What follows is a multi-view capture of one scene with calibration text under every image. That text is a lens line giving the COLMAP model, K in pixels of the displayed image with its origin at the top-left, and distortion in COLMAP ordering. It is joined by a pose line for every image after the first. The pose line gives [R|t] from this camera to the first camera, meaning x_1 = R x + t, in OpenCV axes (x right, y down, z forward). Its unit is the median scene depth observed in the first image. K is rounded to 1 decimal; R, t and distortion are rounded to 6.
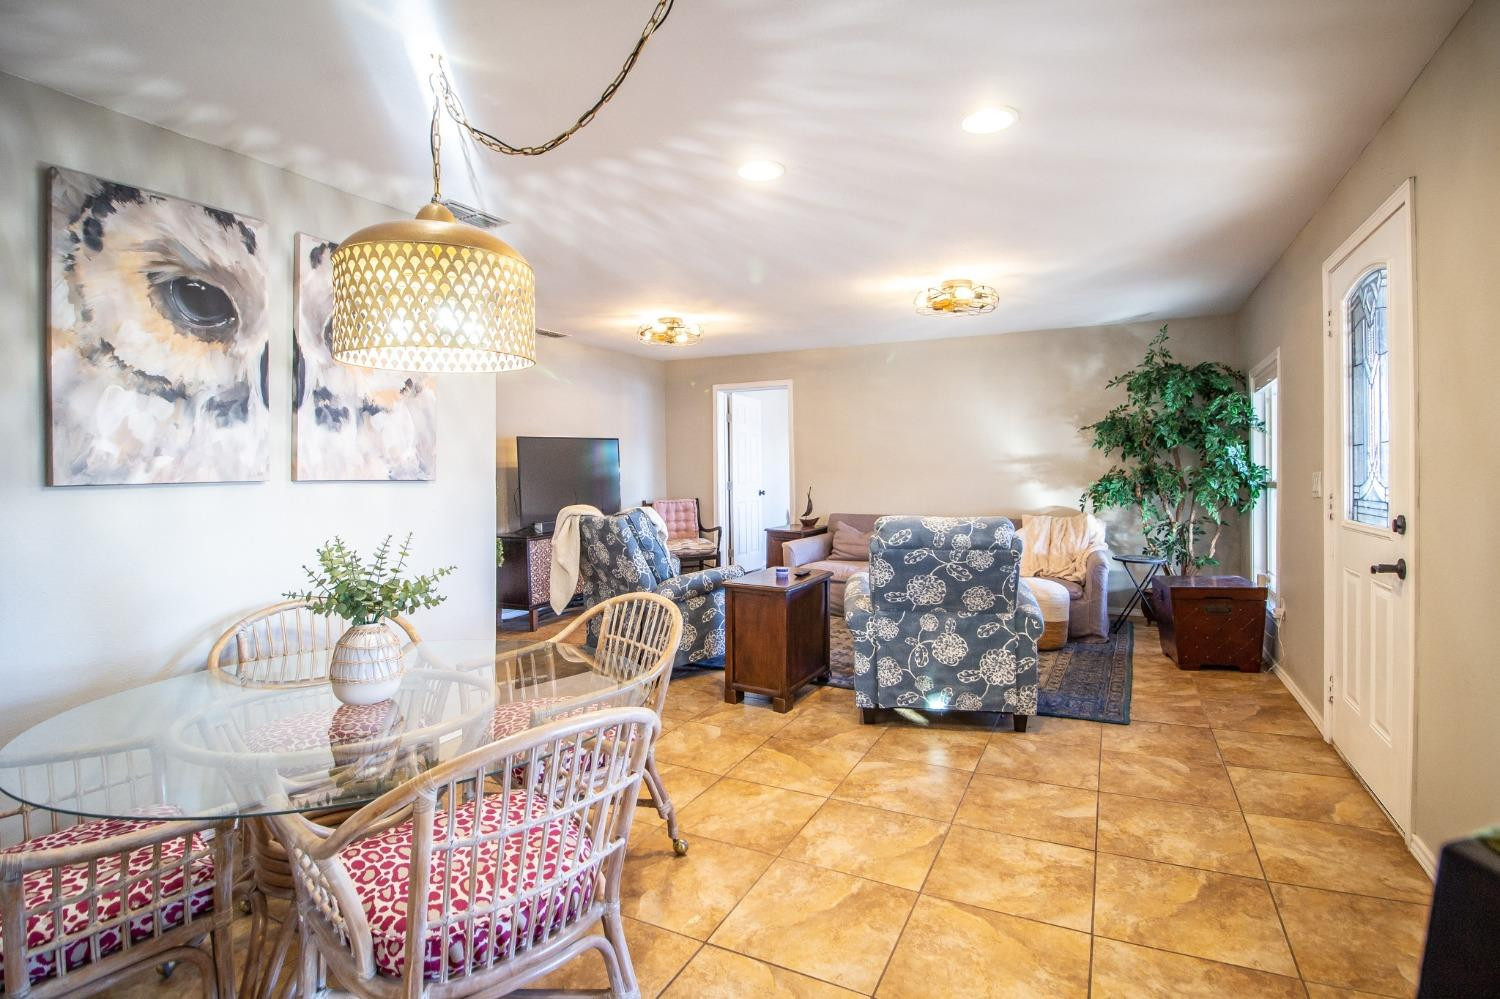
lens RADIAL K [[736.5, 0, 748.8], [0, 736.5, 472.8], [0, 0, 1]] dist [0.000034, -0.000091]
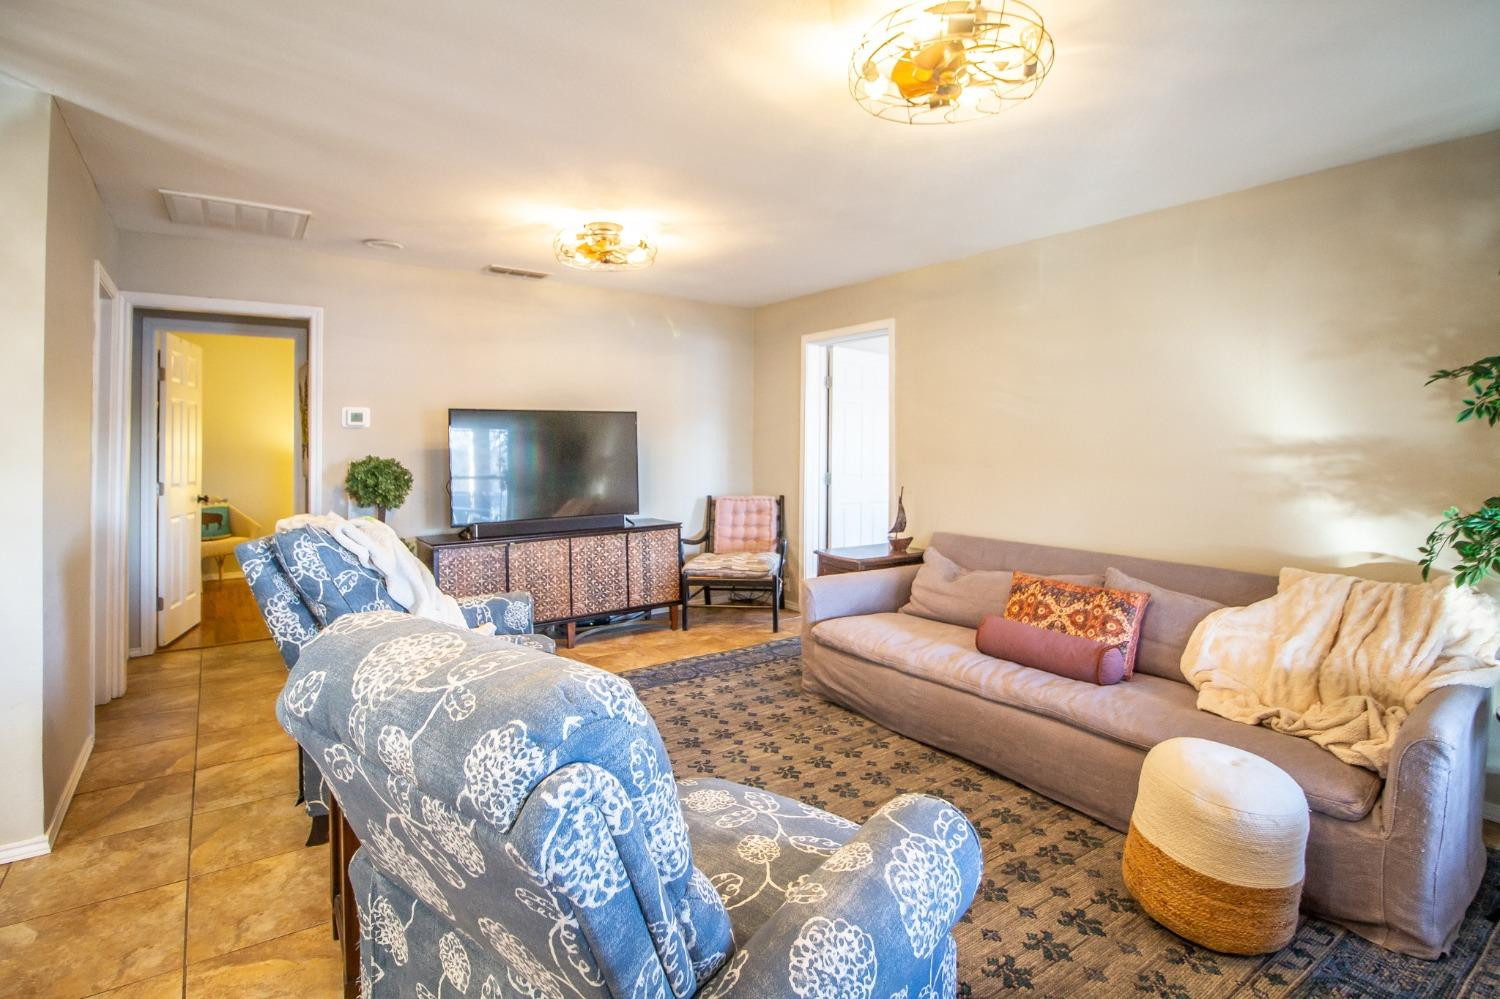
lens RADIAL K [[730.0, 0, 748.8], [0, 730.0, 448.8], [0, 0, 1]] dist [0.000390, -0.014013]
pose [[0.888667, 0.014209, -0.458333, 0.277941], [-0.016594, 0.999862, -0.001176, -0.011146], [0.458253, 0.008650, 0.888780, 0.433784]]
